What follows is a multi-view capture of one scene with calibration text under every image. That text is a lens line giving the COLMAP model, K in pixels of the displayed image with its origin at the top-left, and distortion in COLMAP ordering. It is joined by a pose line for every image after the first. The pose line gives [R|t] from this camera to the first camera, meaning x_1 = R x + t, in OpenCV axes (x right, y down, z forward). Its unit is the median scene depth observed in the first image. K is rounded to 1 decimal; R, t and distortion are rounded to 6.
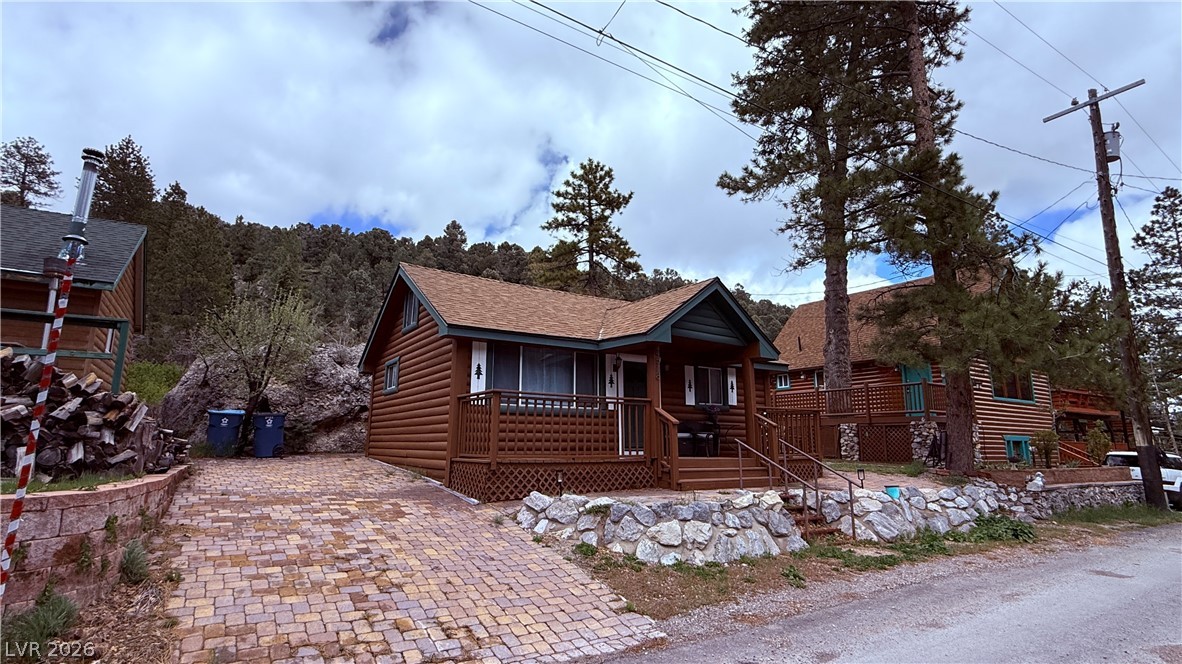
lens RADIAL K [[588.9, 0, 589.9], [0, 588.9, 330.4], [0, 0, 1]] dist [0.000805, 0.000457]
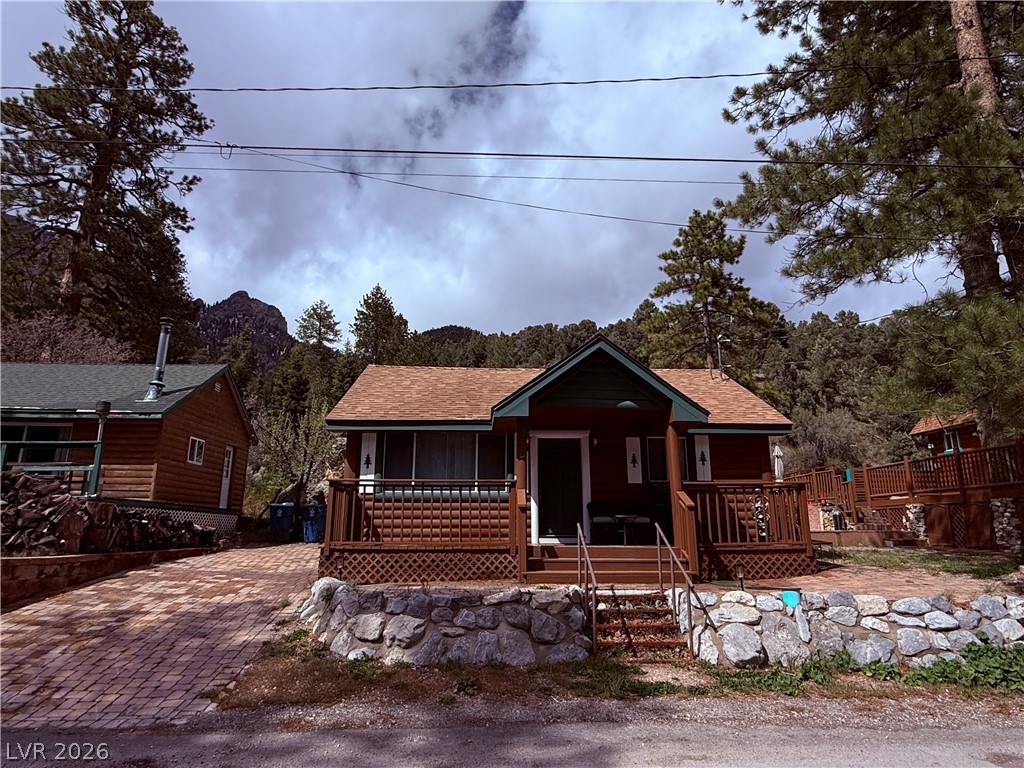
lens RADIAL K [[605.2, 0, 511.5], [0, 605.2, 385.6], [0, 0, 1]] dist [-0.003711, 0.002198]
pose [[0.858866, -0.121695, -0.497533, 0.513746], [0.100113, 0.992514, -0.069946, 0.032041], [0.502321, 0.010264, 0.864620, 0.165957]]
